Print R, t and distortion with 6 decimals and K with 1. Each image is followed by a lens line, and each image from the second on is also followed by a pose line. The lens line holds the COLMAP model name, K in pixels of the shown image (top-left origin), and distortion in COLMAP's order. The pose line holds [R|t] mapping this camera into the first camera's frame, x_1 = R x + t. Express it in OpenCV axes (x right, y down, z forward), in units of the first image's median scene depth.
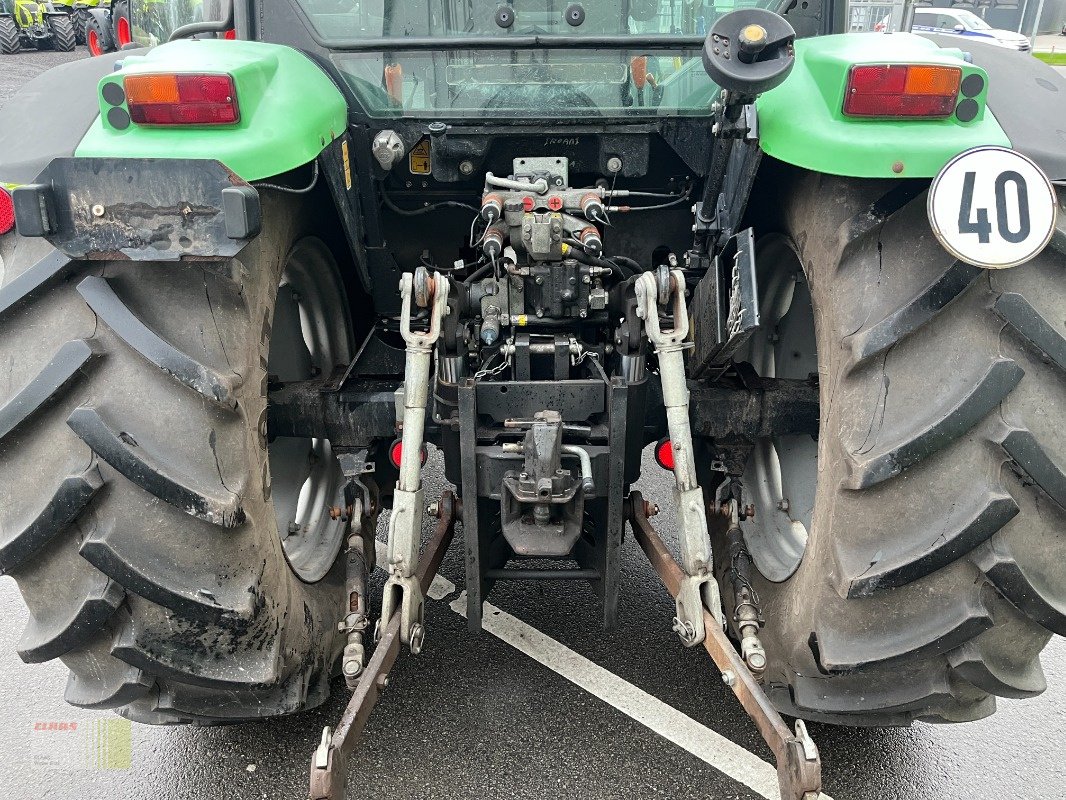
lens RADIAL K [[809.9, 0, 525.5], [0, 809.9, 401.2], [0, 0, 1]] dist [0.048757, -0.061952]
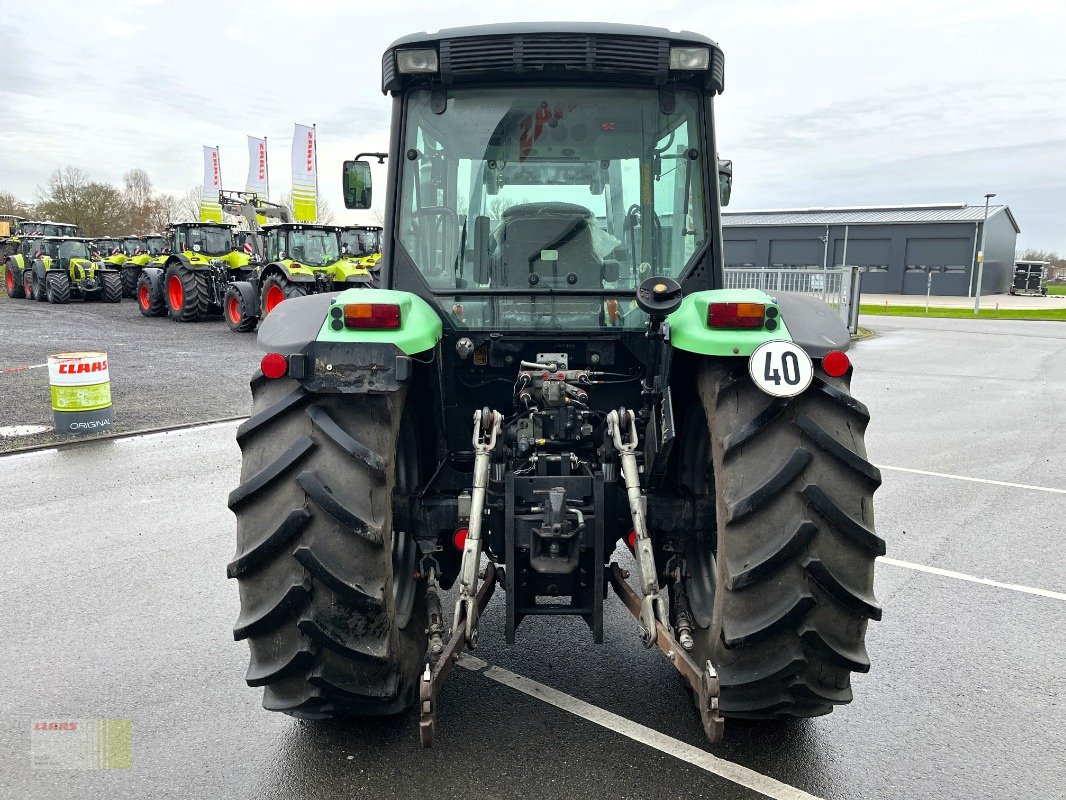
lens RADIAL K [[809.9, 0, 534.7], [0, 809.9, 404.9], [0, 0, 1]] dist [0.048757, -0.061952]
pose [[0.999899, 0.007424, 0.012135, -0.044661], [-0.003710, 0.959585, -0.281394, 0.332657], [-0.013734, 0.281321, 0.959515, -0.709672]]
